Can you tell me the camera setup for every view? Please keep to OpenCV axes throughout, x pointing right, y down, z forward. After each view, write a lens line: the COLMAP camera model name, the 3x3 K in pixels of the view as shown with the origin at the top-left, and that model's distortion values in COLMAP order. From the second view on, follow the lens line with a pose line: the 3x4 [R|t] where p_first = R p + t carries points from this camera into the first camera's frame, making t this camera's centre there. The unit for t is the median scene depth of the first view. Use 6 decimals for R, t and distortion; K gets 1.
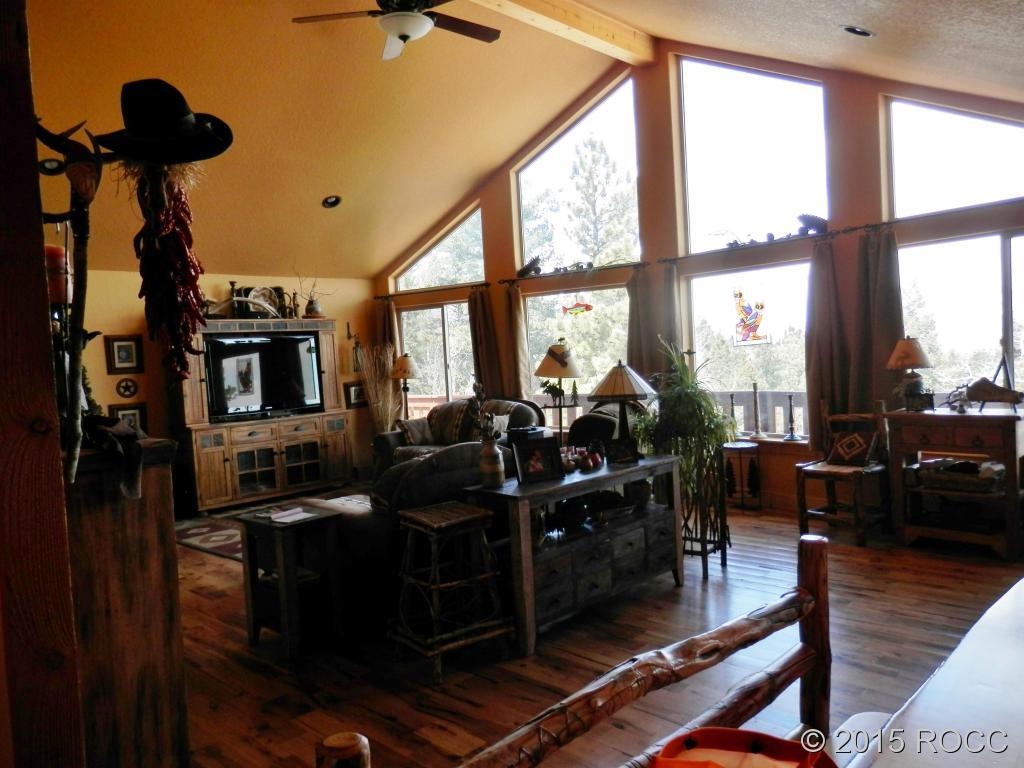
lens RADIAL K [[757.5, 0, 511.1], [0, 757.5, 382.1], [0, 0, 1]] dist [-0.001865, 0.003188]
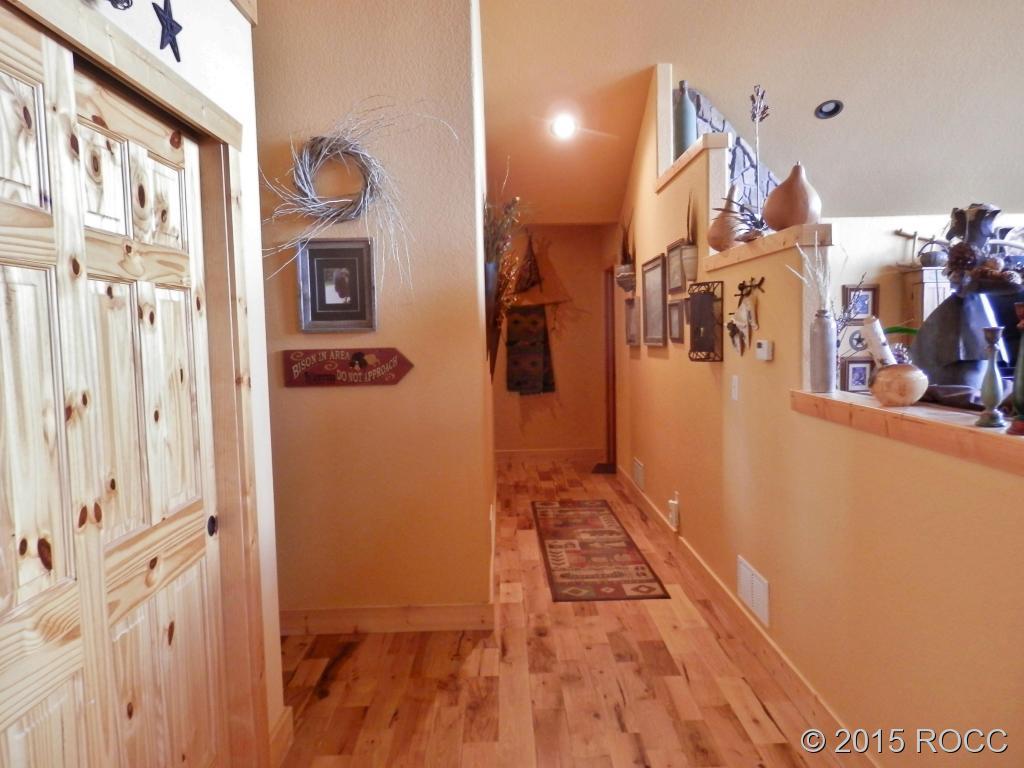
lens RADIAL K [[757.5, 0, 516.9], [0, 757.5, 389.5], [0, 0, 1]] dist [-0.001865, 0.003188]
pose [[0.710034, 0.091639, -0.698179, -0.130253], [-0.041936, 0.995239, 0.087981, 0.003261], [0.702918, -0.033191, 0.710496, 0.013954]]
